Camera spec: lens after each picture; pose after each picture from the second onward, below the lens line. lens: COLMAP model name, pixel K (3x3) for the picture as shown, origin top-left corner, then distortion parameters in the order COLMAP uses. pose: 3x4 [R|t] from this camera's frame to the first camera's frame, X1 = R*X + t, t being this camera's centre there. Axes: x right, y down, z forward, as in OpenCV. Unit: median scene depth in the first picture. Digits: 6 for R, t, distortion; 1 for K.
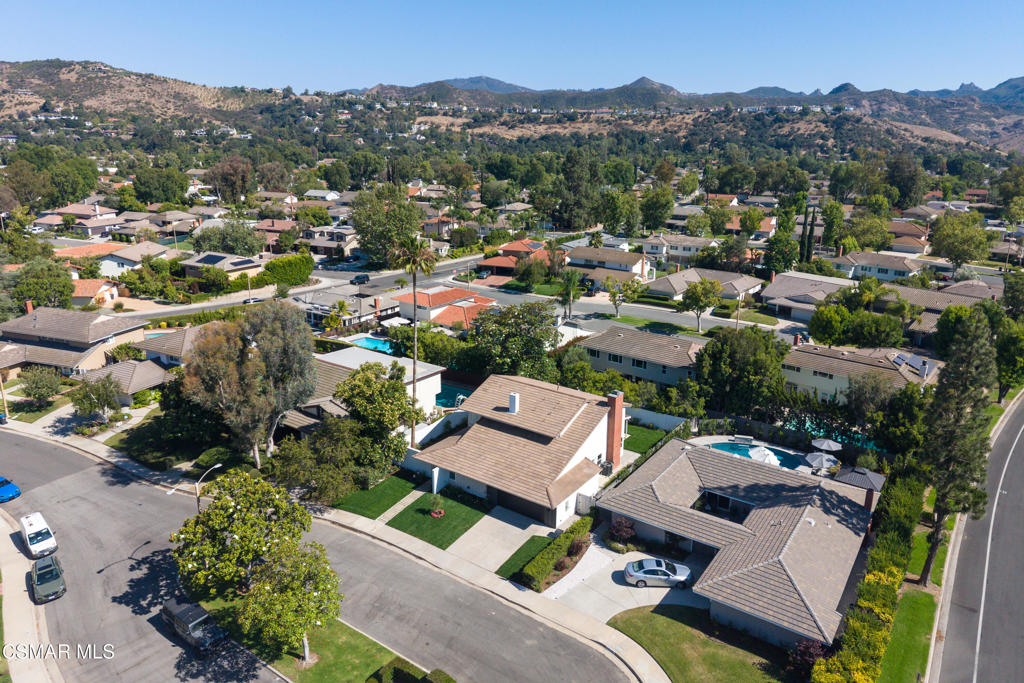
lens RADIAL K [[684.4, 0, 507.8], [0, 684.4, 317.5], [0, 0, 1]] dist [0.068854, -0.085018]
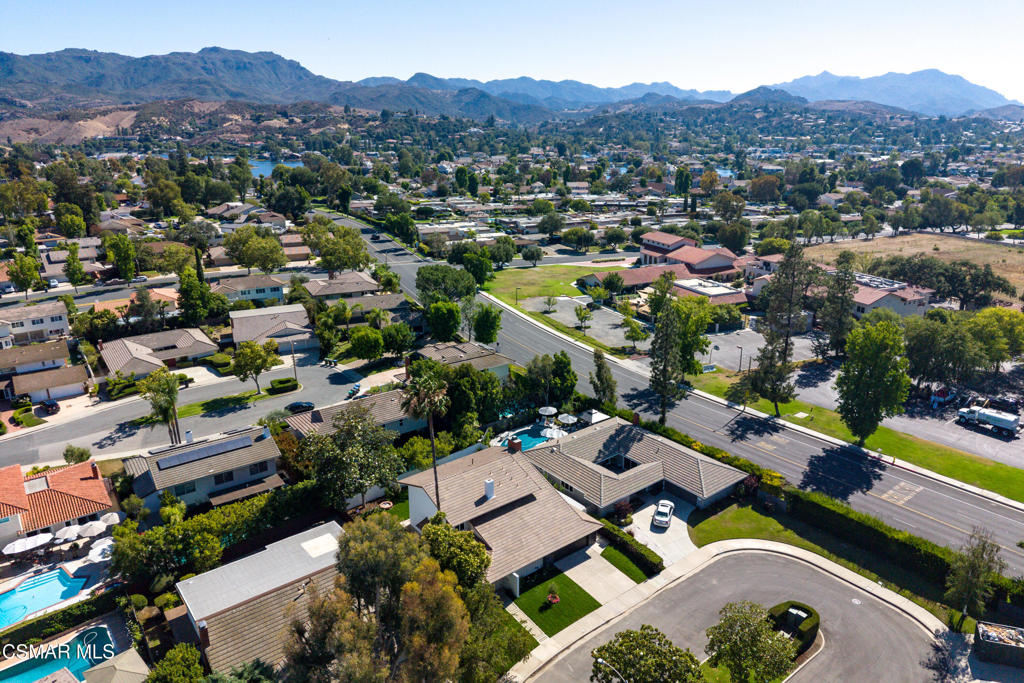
lens RADIAL K [[684.4, 0, 507.8], [0, 684.4, 317.5], [0, 0, 1]] dist [0.068854, -0.085018]
pose [[0.281383, -0.274495, 0.919498, -0.824151], [0.255378, 0.945079, 0.203981, -0.314936], [-0.924990, 0.177423, 0.336029, 0.493602]]
